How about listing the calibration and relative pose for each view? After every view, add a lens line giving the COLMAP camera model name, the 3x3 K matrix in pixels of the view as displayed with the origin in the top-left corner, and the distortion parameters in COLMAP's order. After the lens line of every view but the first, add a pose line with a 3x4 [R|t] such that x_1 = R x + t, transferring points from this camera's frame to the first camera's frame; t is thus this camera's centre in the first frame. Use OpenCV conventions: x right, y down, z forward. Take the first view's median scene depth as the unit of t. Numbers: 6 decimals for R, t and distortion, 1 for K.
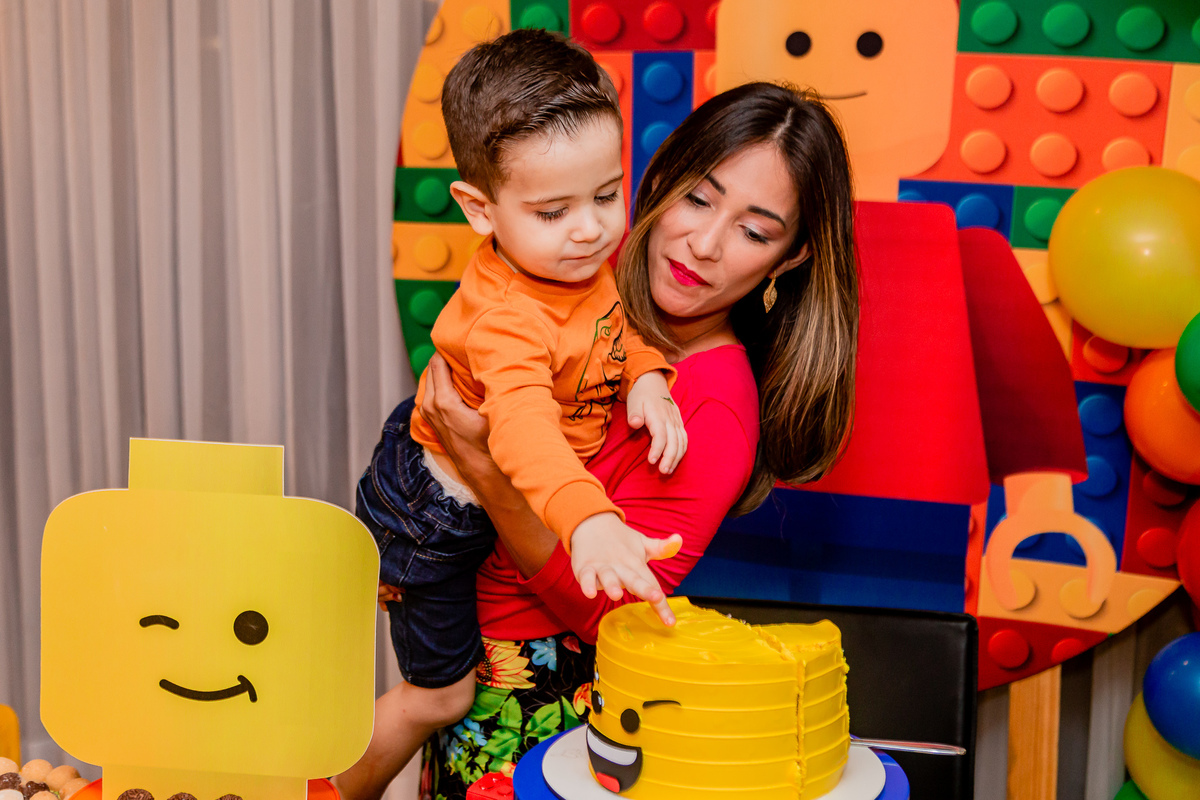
lens RADIAL K [[1599.2, 0, 598.1], [0, 1599.2, 388.6], [0, 0, 1]] dist [-0.002972, 0.000000]
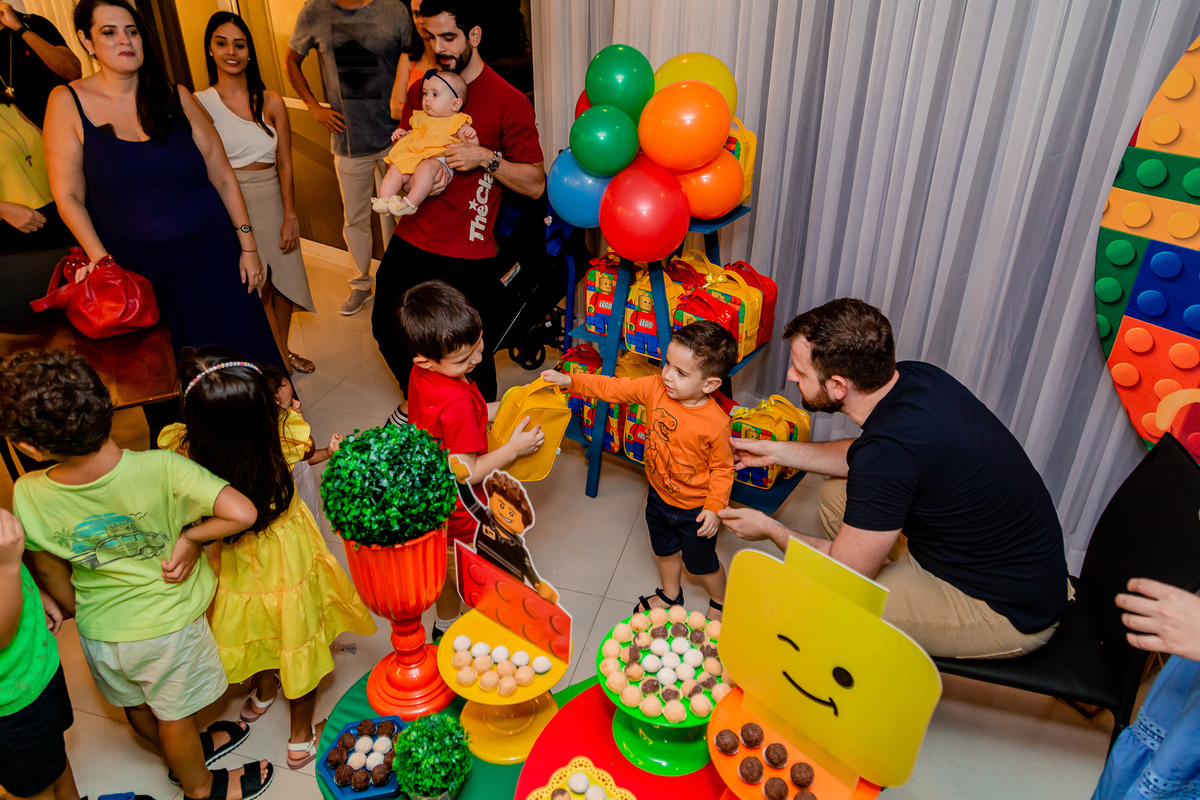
lens RADIAL K [[804.6, 0, 616.1], [0, 804.6, 395.9], [0, 0, 1]] dist [0.018222, -0.002228]
pose [[0.777689, 0.297620, -0.553734, -0.024129], [-0.090692, 0.924733, 0.369653, -0.184035], [0.622073, -0.237256, 0.746147, 0.203028]]
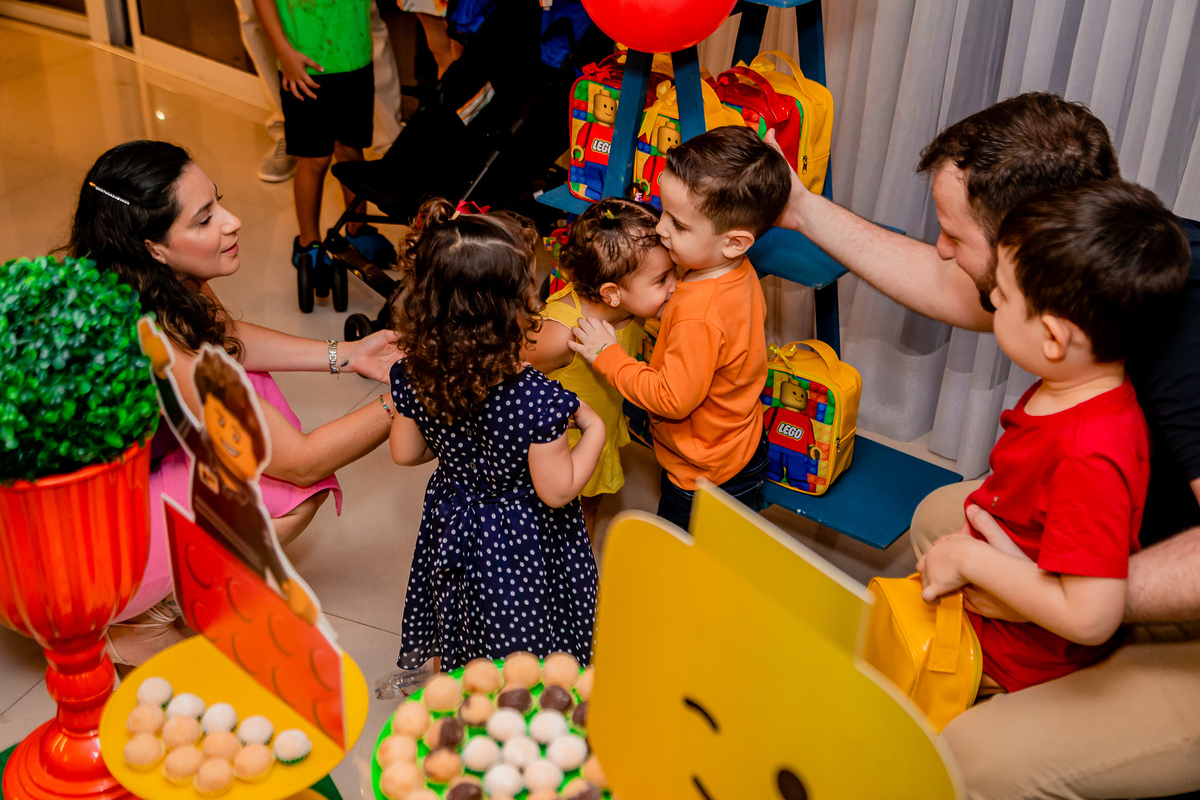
lens RADIAL K [[1401.5, 0, 600.6], [0, 1401.5, 394.0], [0, 0, 1]] dist [0.009960, 0.000000]
pose [[0.699908, 0.356015, -0.619178, 0.019805], [-0.124503, 0.914456, 0.385058, -0.122862], [0.703297, -0.192416, 0.684360, 0.298813]]
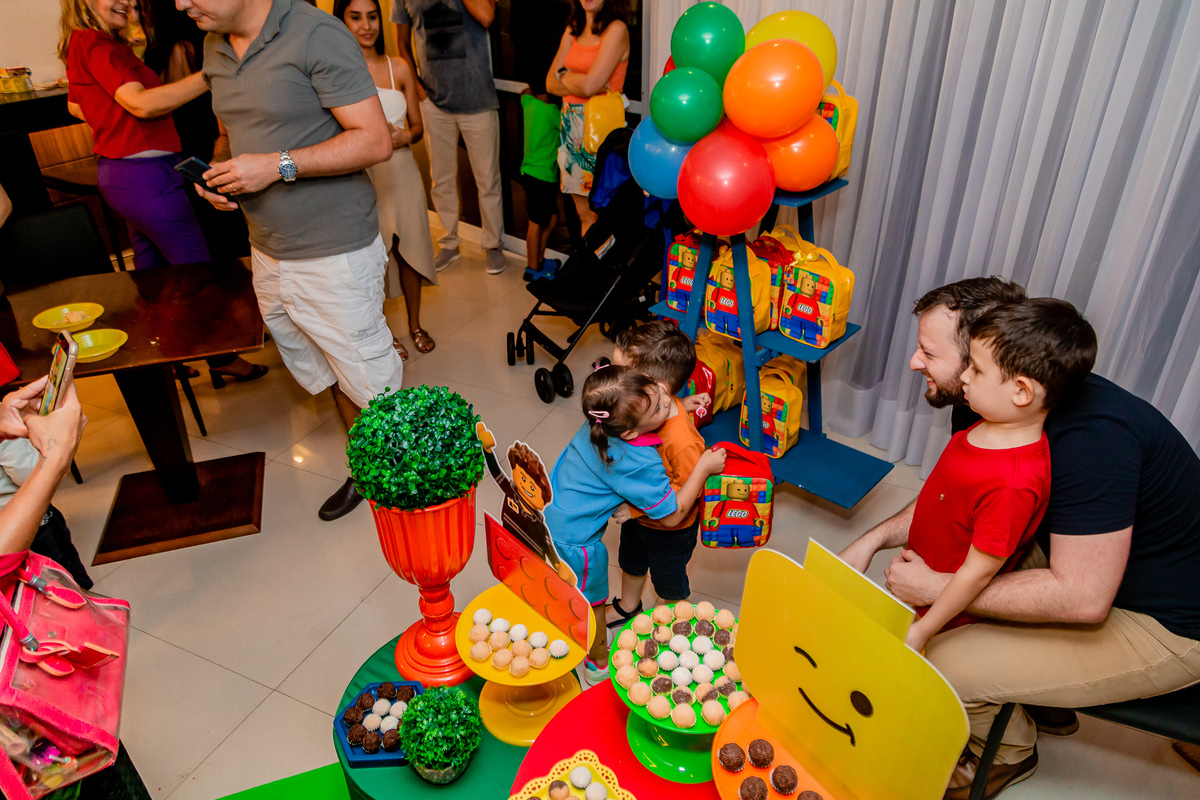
lens RADIAL K [[804.6, 0, 604.8], [0, 804.6, 393.5], [0, 0, 1]] dist [0.018222, -0.002228]
pose [[0.665420, 0.356767, -0.655694, -0.009478], [-0.091377, 0.910718, 0.402795, -0.171616], [0.740856, -0.208113, 0.638609, 0.258033]]
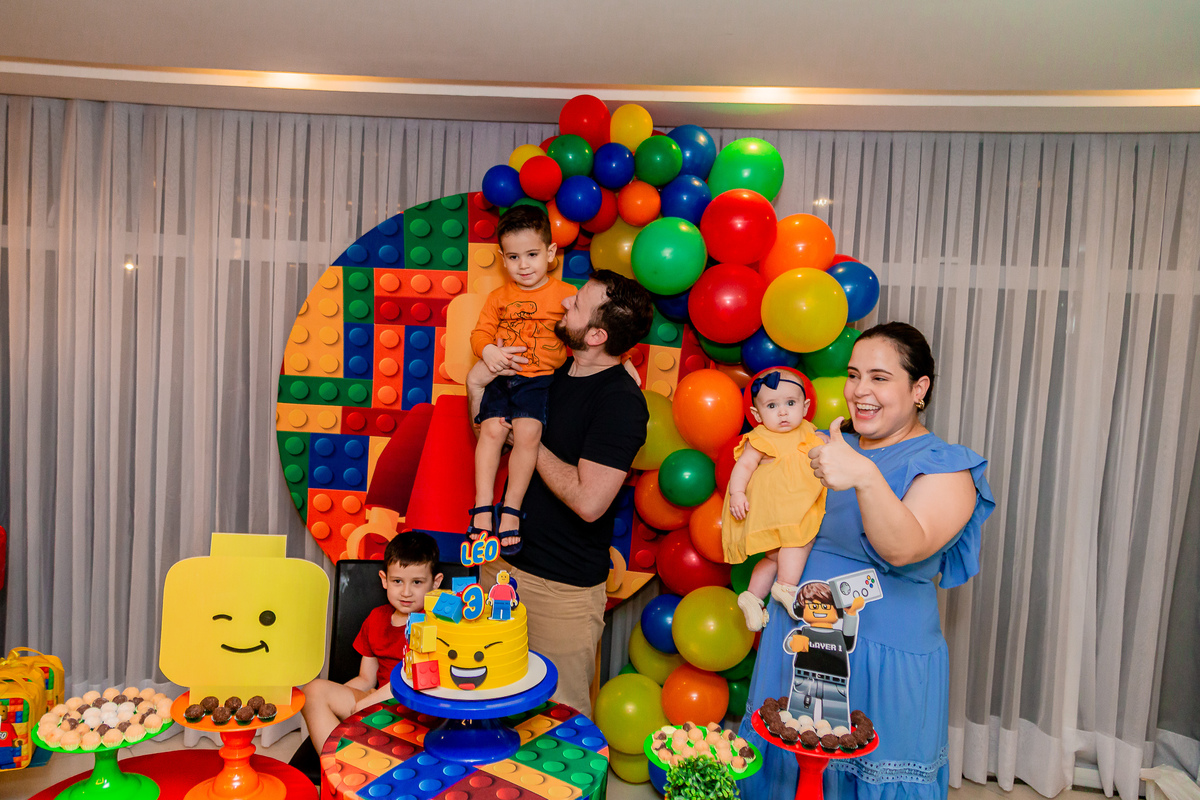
lens RADIAL K [[872.0, 0, 576.5], [0, 872.0, 388.8], [0, 0, 1]] dist [0.013786, 0.003047]
pose [[0.963302, 0.018382, 0.267789, -0.072143], [0.003944, 0.996575, -0.082598, -0.034990], [-0.268390, 0.080623, 0.959931, -0.163791]]
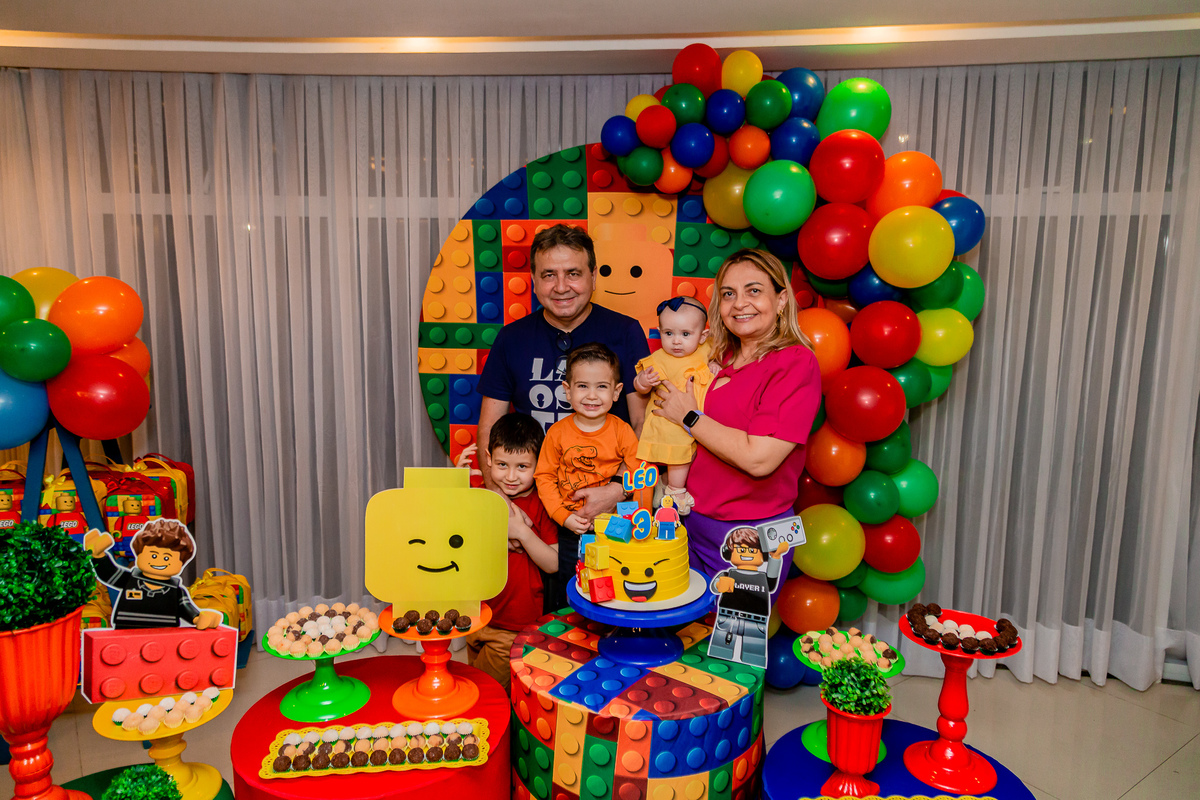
lens RADIAL K [[804.6, 0, 608.6], [0, 804.6, 390.4], [0, 0, 1]] dist [0.018222, -0.002228]
pose [[0.976271, -0.030351, 0.214414, -0.132184], [0.032024, 0.999478, -0.004331, -0.038289], [-0.214170, 0.011095, 0.976733, -0.147201]]
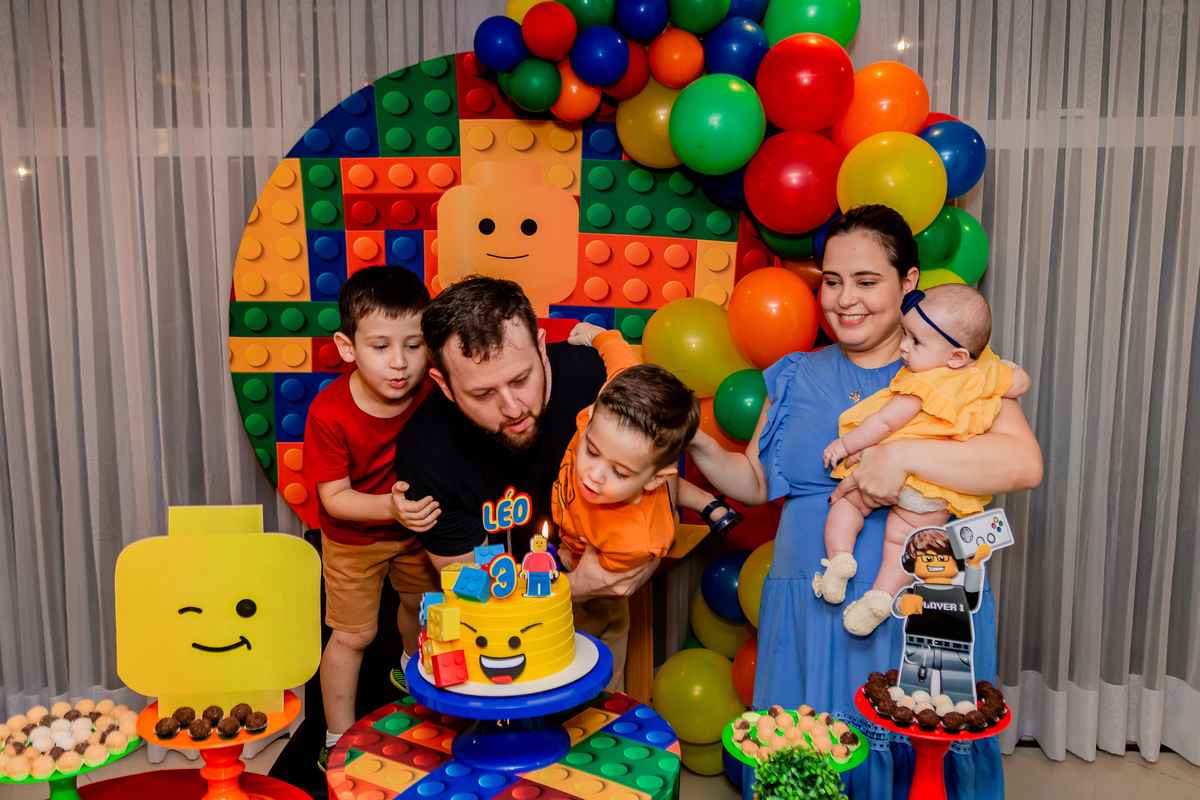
lens RADIAL K [[1092.0, 0, 608.4], [0, 1092.0, 382.5], [0, 0, 1]] dist [-0.007028, -0.002884]
pose [[0.959538, -0.050731, 0.276971, -0.082685], [0.054692, 0.998482, -0.006588, -0.037500], [-0.276216, 0.021469, 0.960856, -0.148269]]
